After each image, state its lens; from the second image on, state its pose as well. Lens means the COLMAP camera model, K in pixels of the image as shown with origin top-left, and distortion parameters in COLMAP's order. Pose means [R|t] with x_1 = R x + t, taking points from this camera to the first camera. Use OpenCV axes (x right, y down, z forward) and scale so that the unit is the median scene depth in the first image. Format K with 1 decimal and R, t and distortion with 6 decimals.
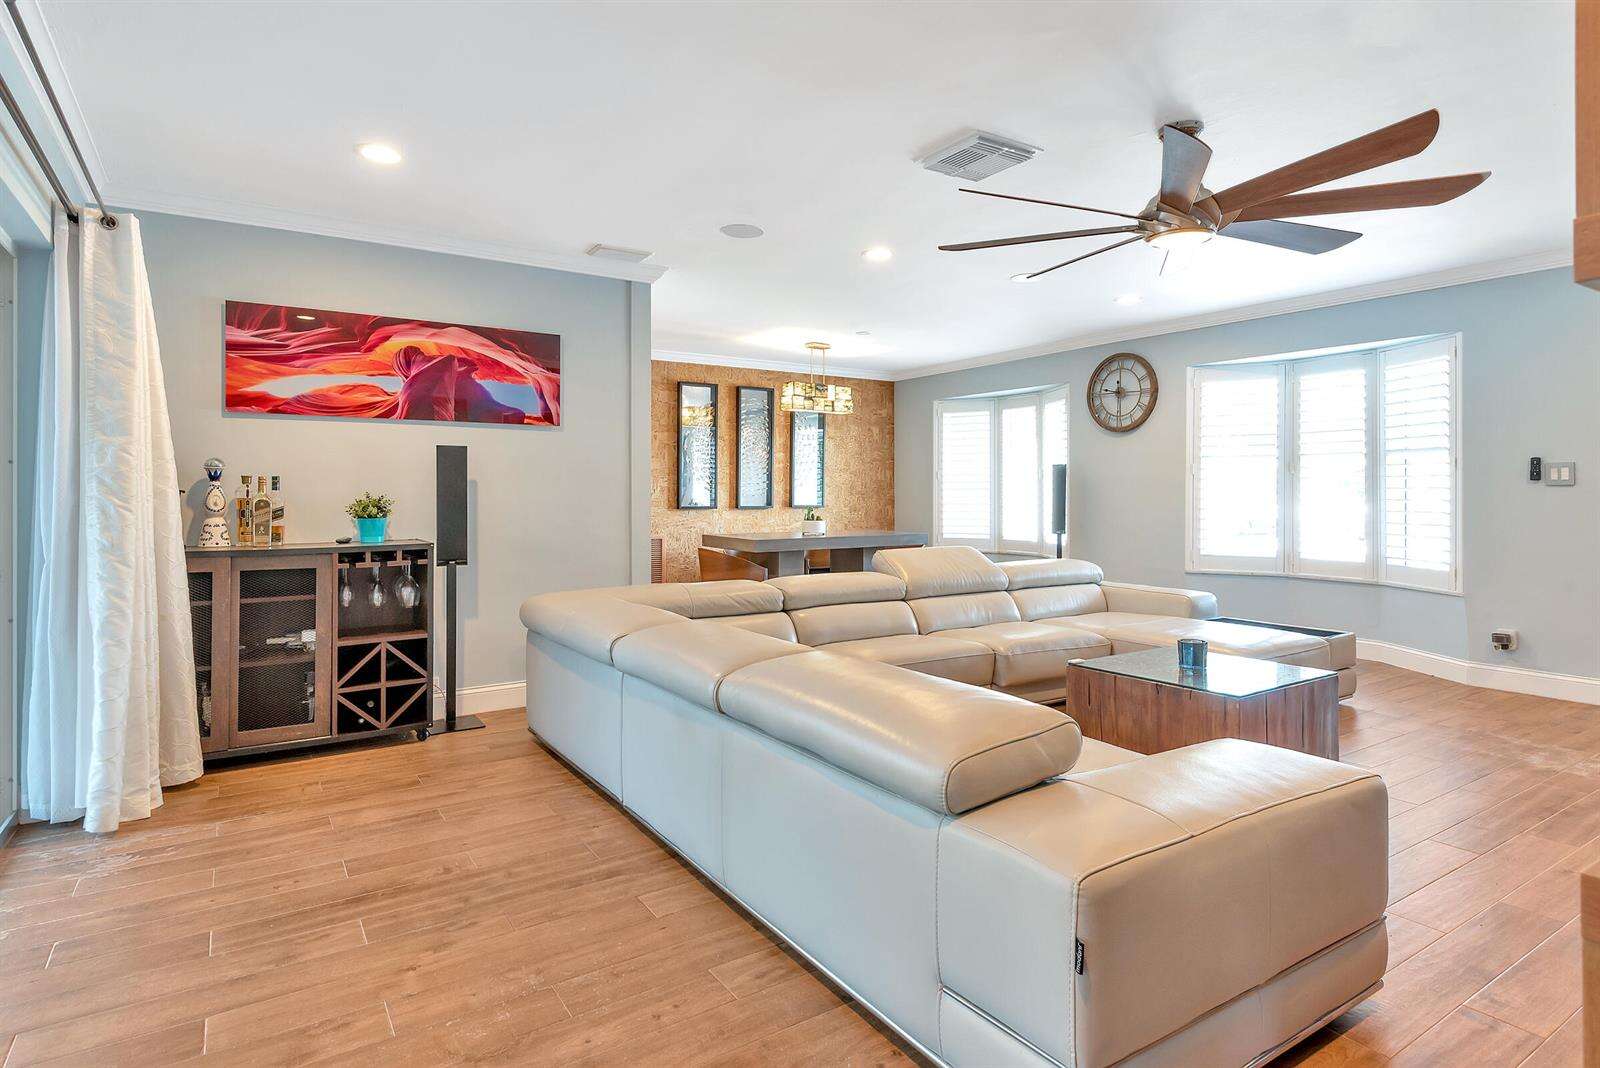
lens RADIAL K [[848.0, 0, 796.0], [0, 848.0, 486.5], [0, 0, 1]] dist [0.001088, 0.000014]
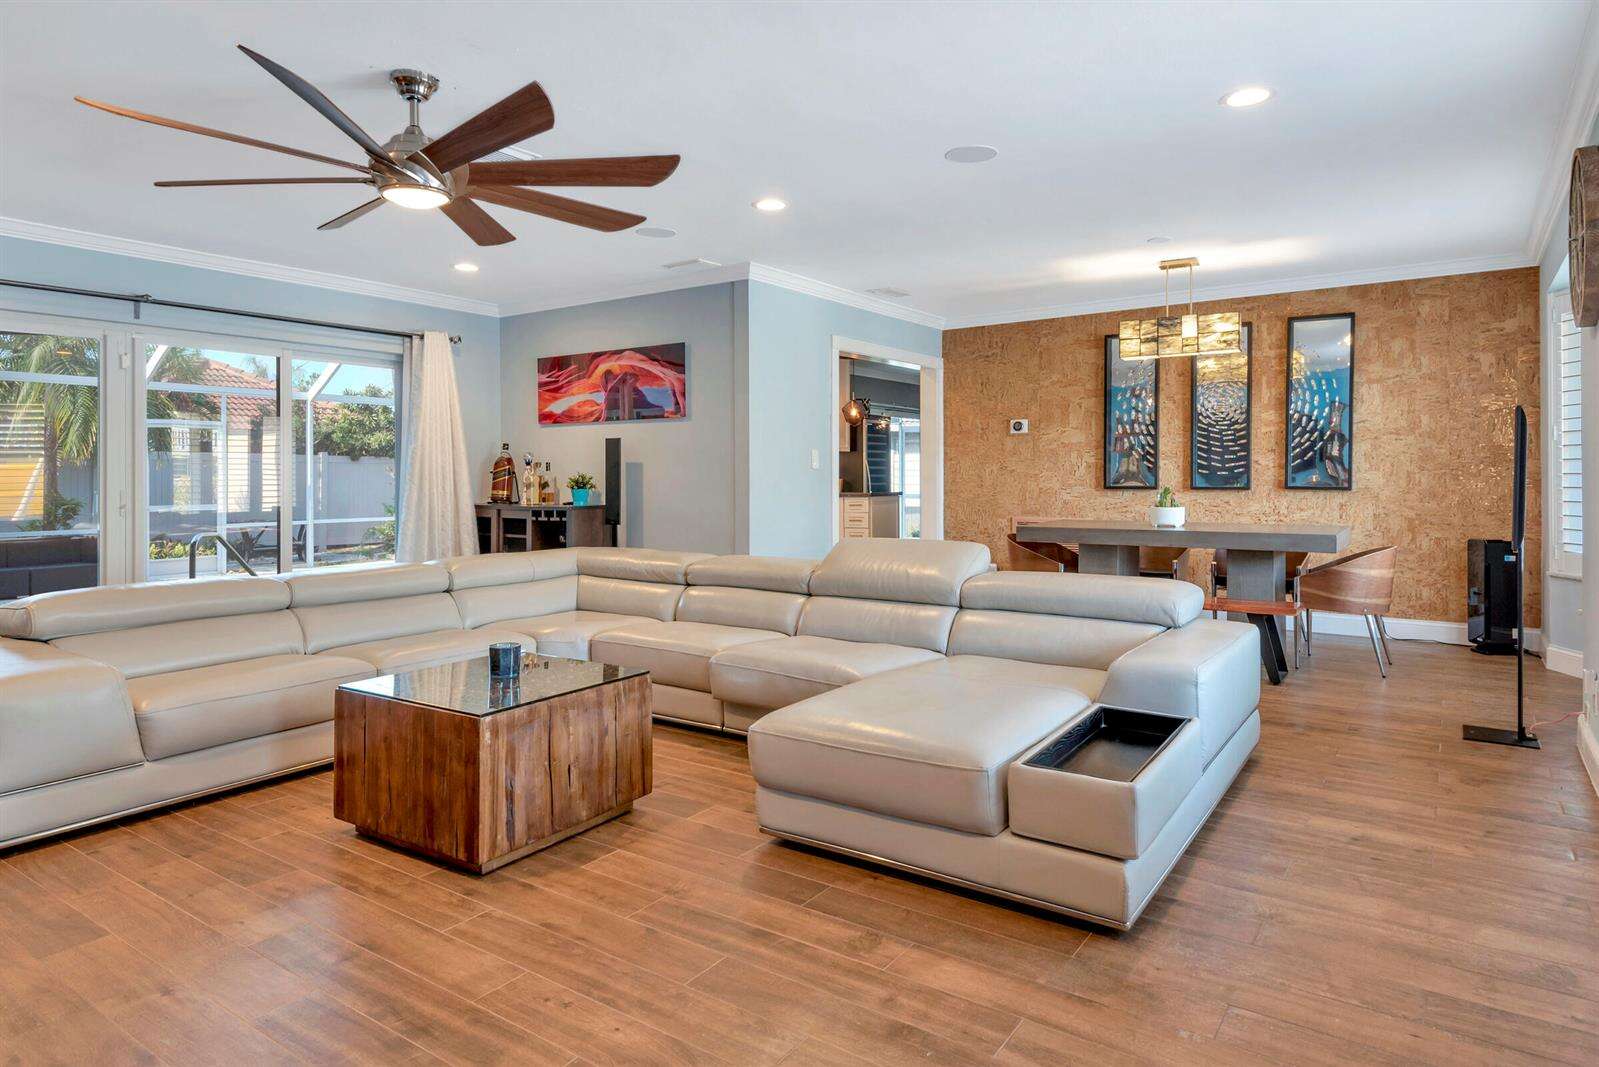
lens RADIAL K [[941.1, 0, 800.3], [0, 941.1, 472.3], [0, 0, 1]] dist [0.031696, -0.000005]
pose [[0.373333, -0.003071, -0.927692, 1.082635], [0.012632, 0.999919, 0.001774, 0.008396], [0.927611, -0.012381, 0.373341, 0.671233]]
